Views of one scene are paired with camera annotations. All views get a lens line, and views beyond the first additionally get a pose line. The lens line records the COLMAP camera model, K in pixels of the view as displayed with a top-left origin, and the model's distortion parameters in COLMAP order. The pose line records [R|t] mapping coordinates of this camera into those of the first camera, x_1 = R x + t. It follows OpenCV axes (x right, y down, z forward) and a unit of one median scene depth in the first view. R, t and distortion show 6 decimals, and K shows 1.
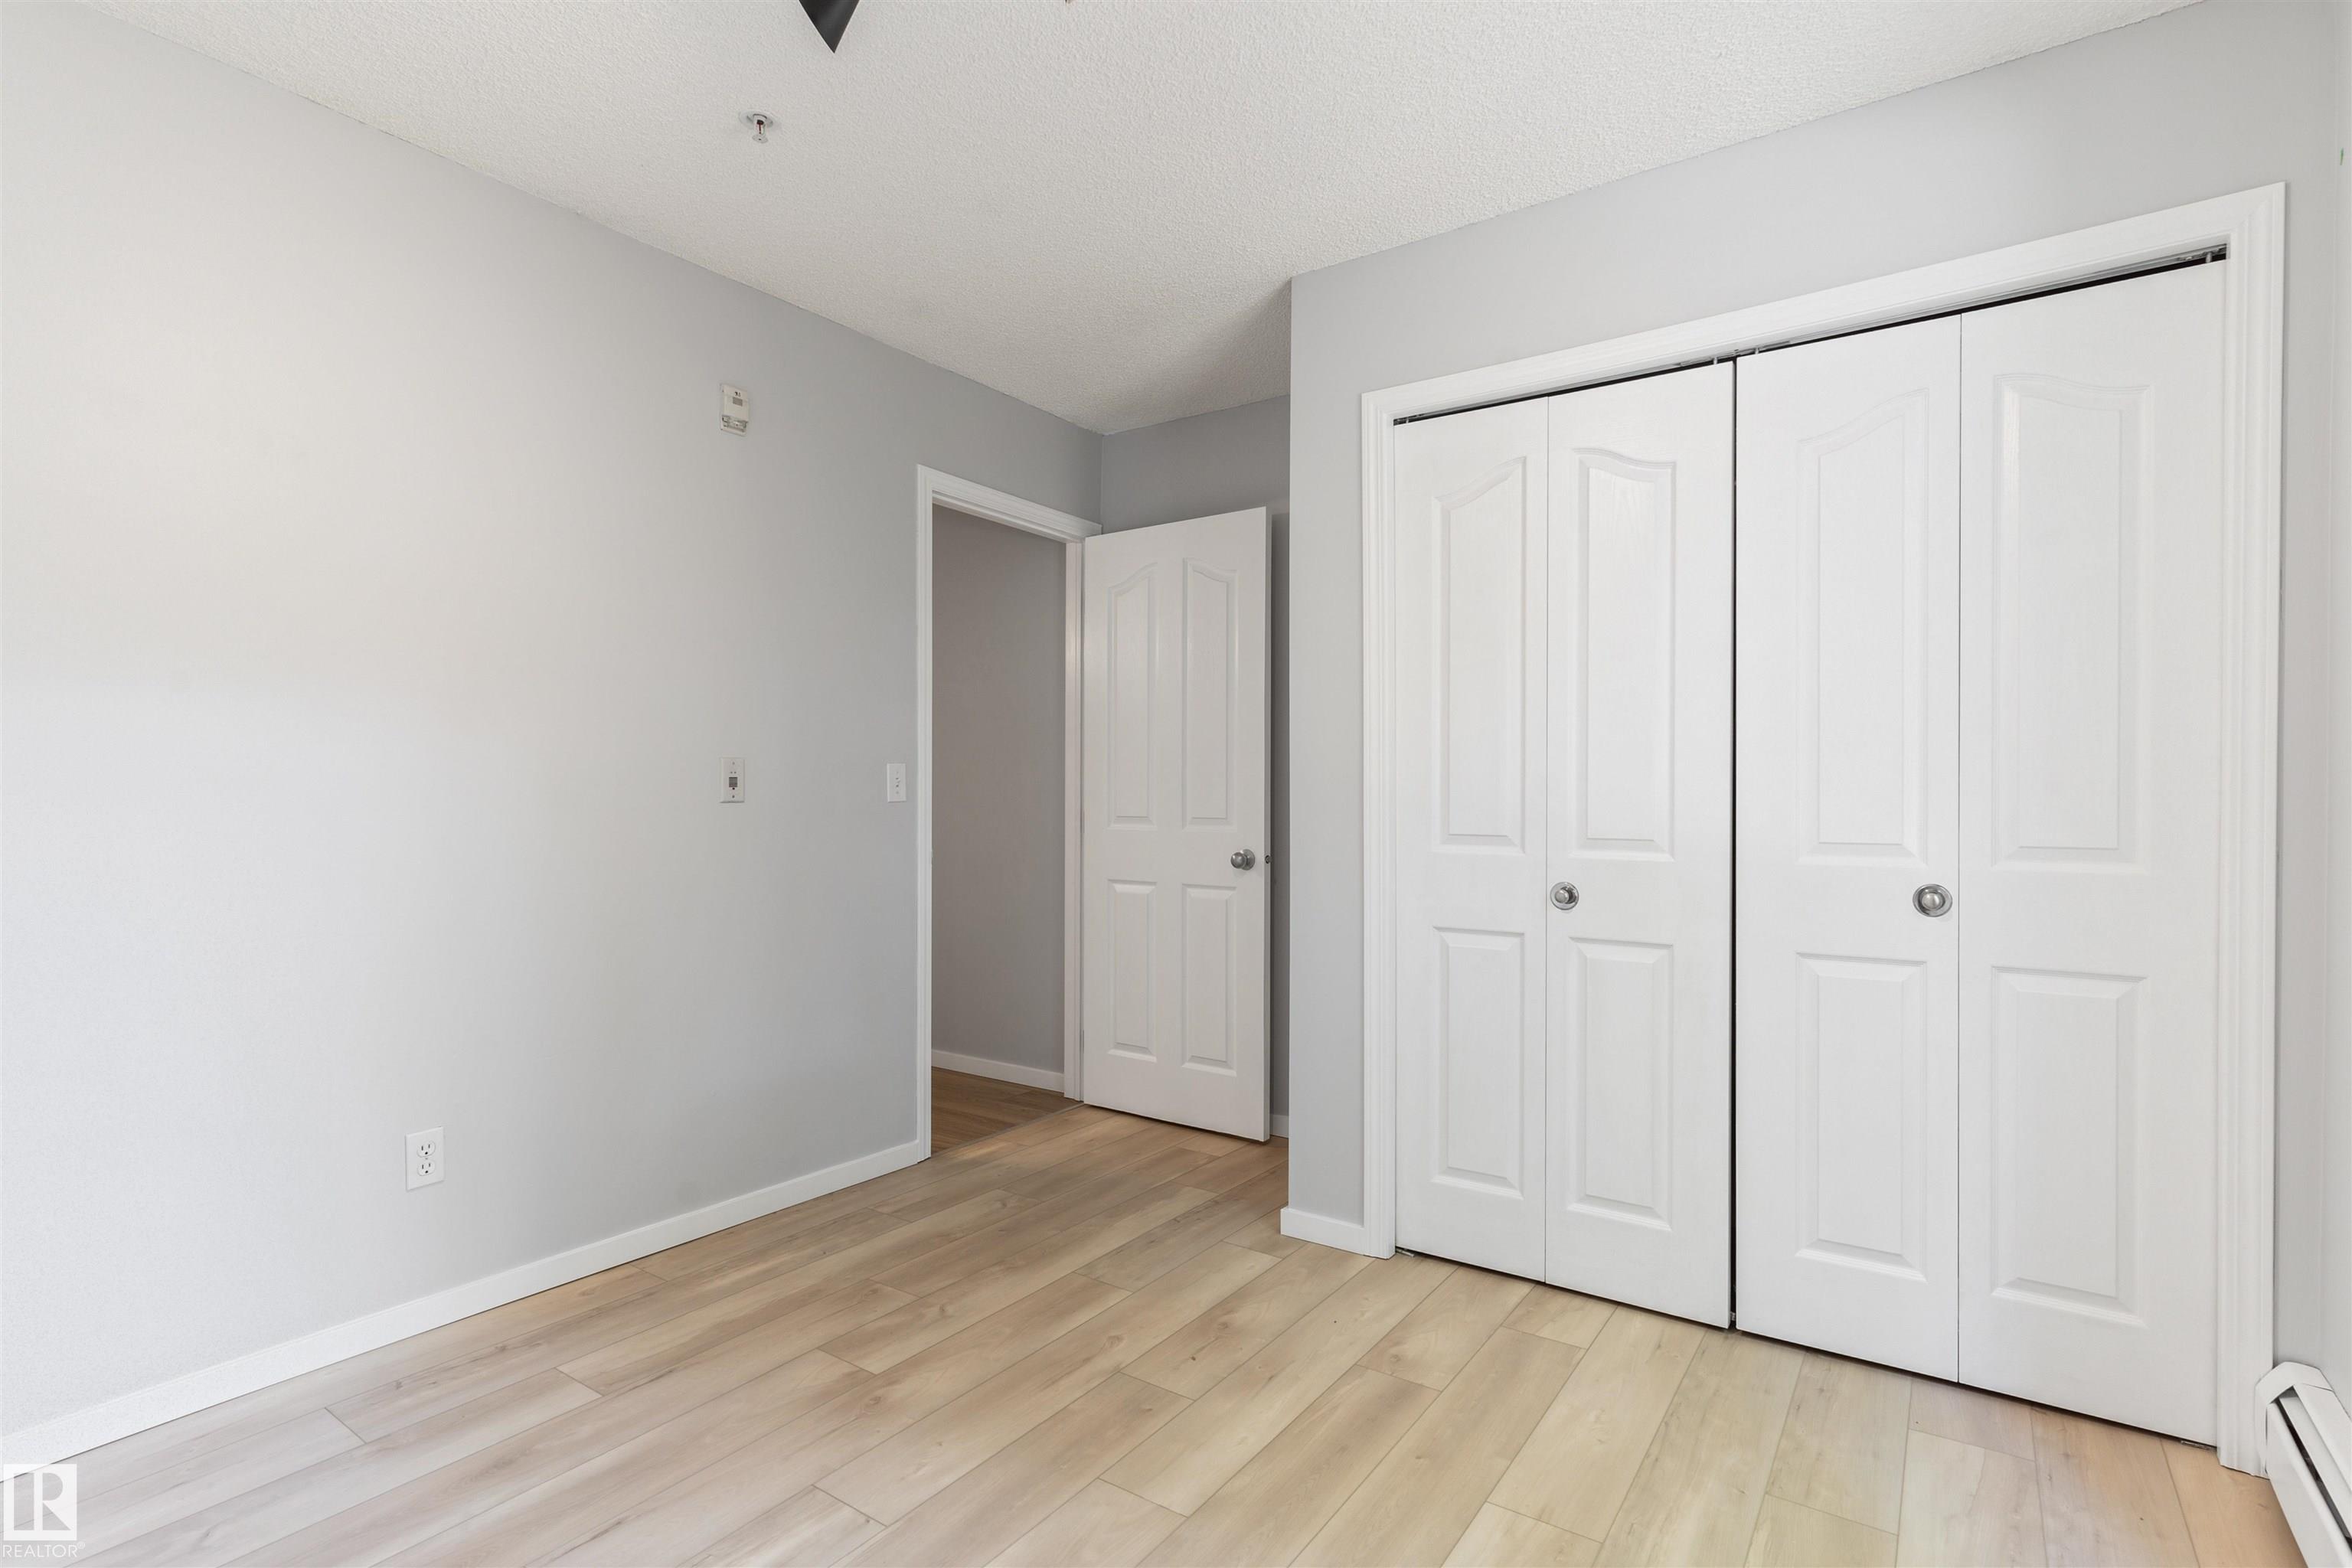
lens RADIAL K [[1125.5, 0, 1184.0], [0, 1125.5, 797.3], [0, 0, 1]] dist [0.002878, -0.000011]
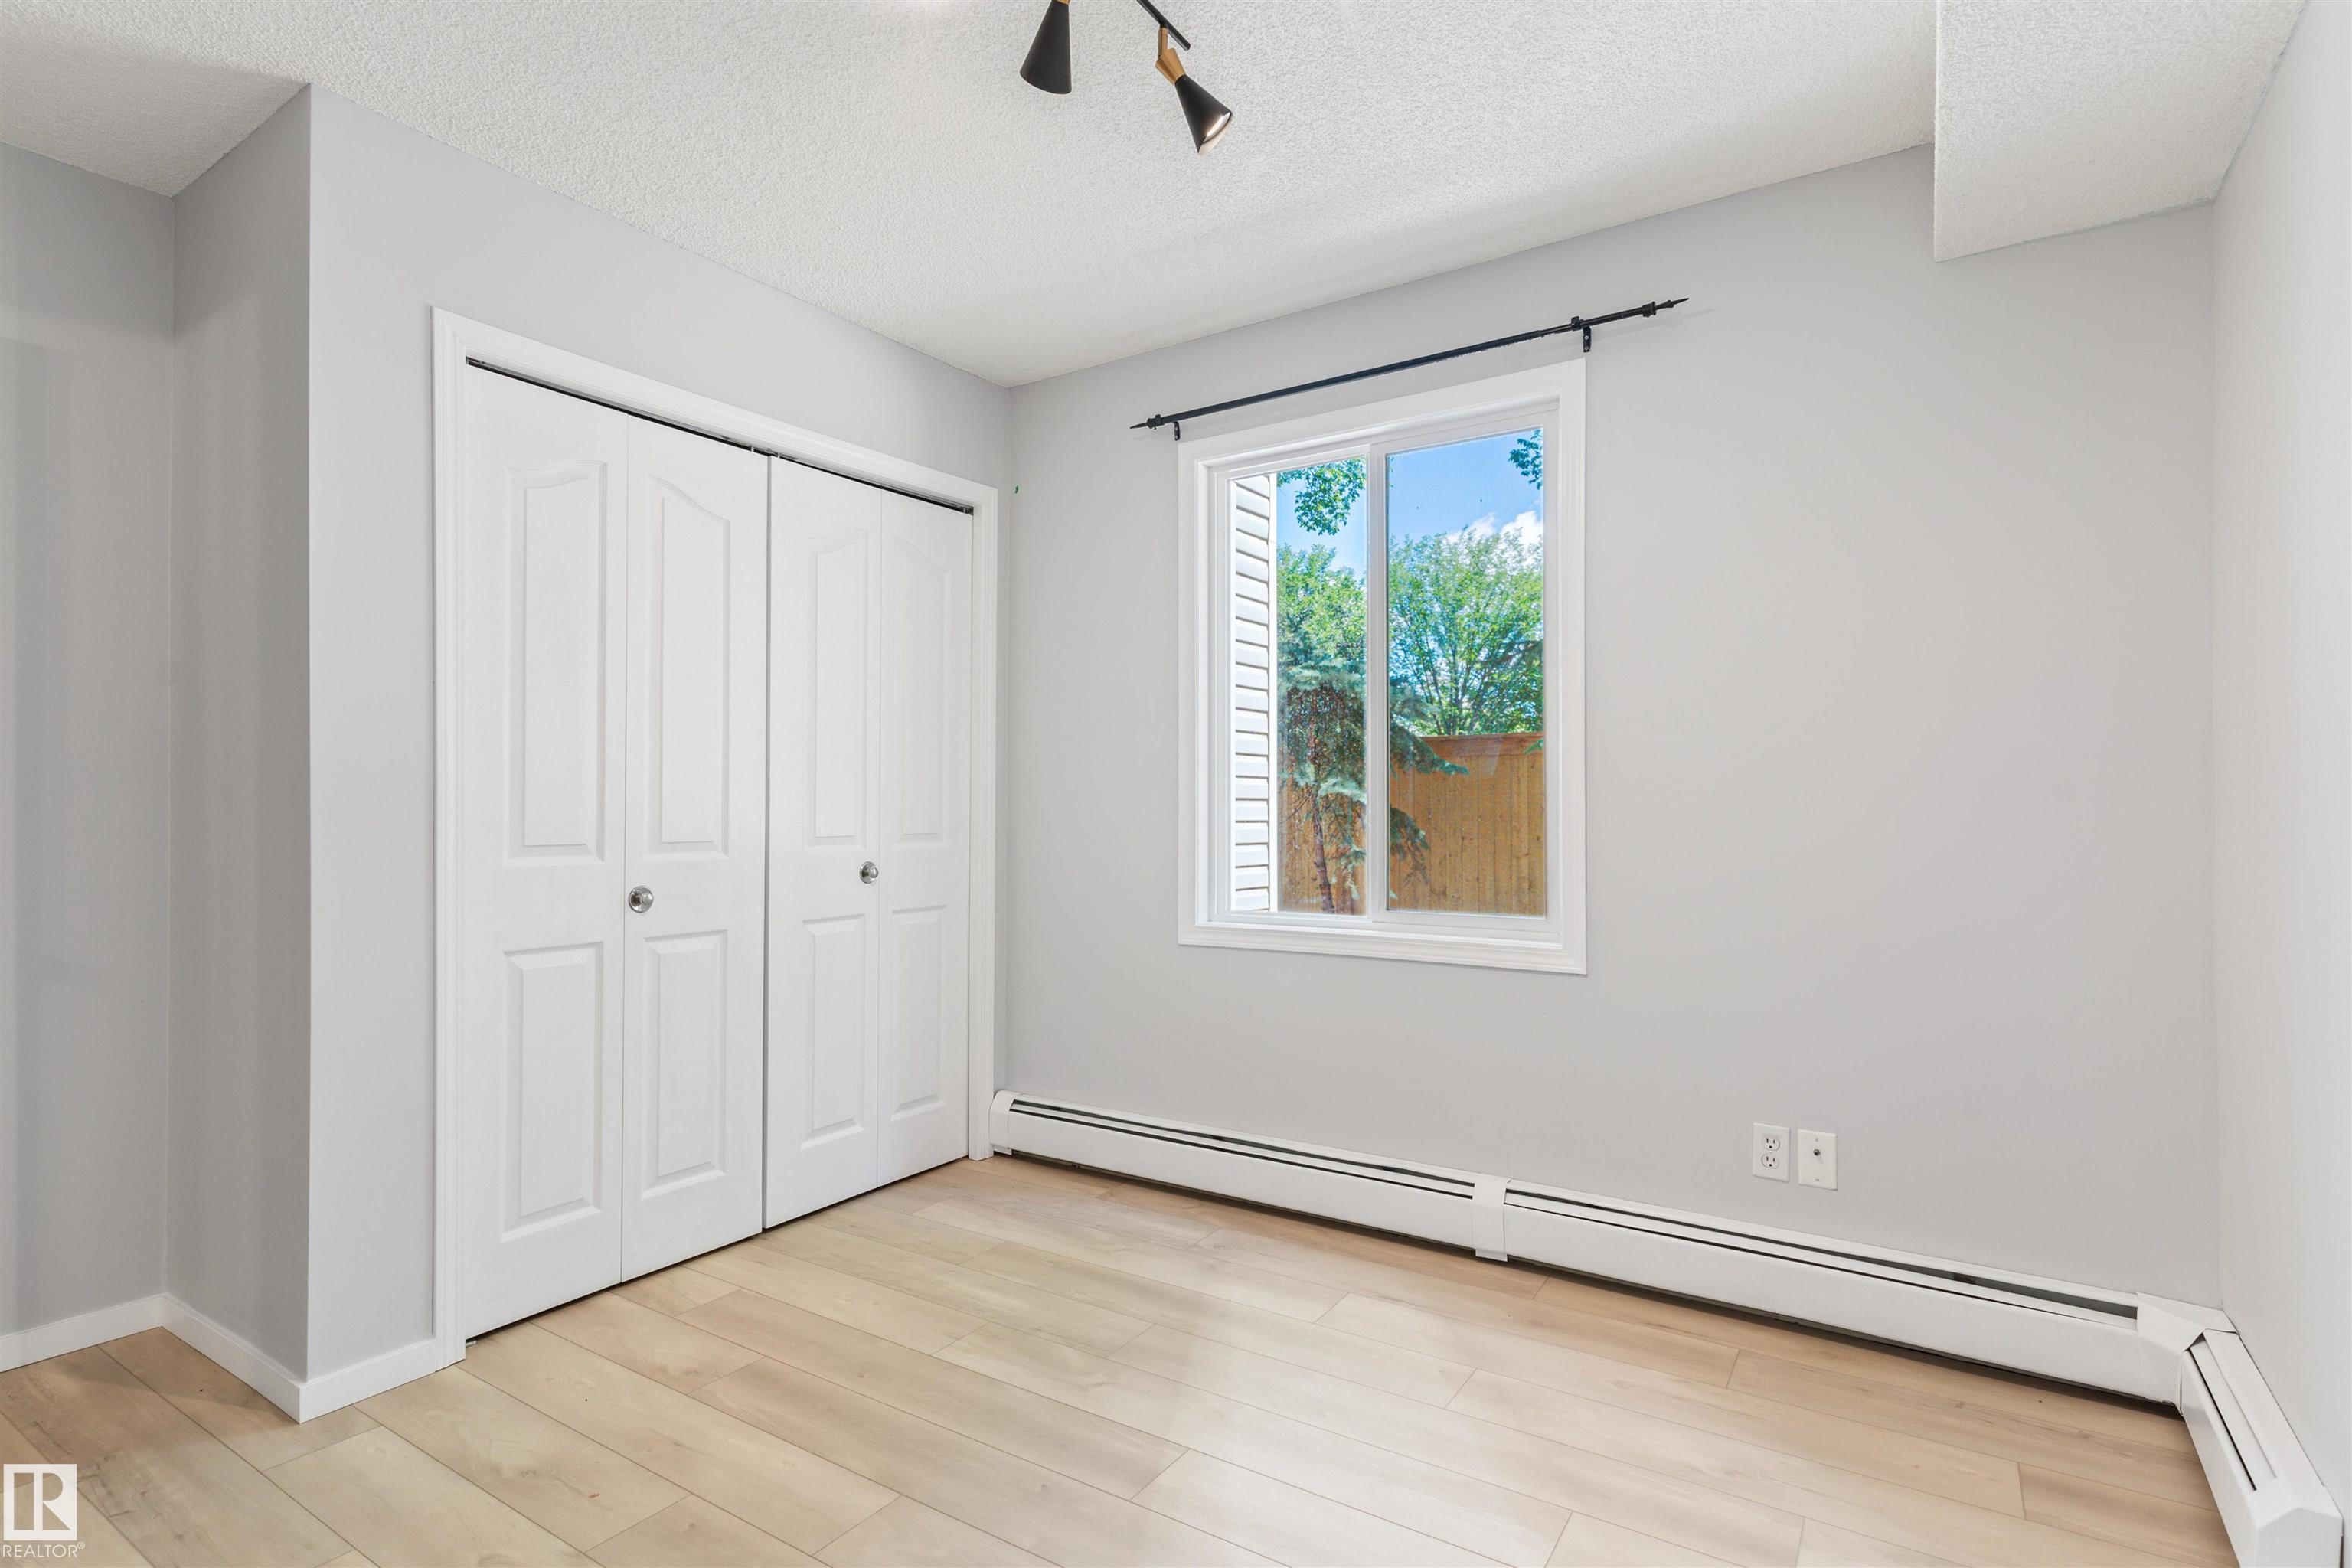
lens RADIAL K [[1125.5, 0, 1184.0], [0, 1125.5, 797.3], [0, 0, 1]] dist [0.002878, -0.000011]
pose [[-0.012101, 0.004114, 0.999918, -0.774103], [0.003811, 0.999984, -0.004068, -0.000467], [-0.999920, 0.003761, -0.012117, 0.554954]]
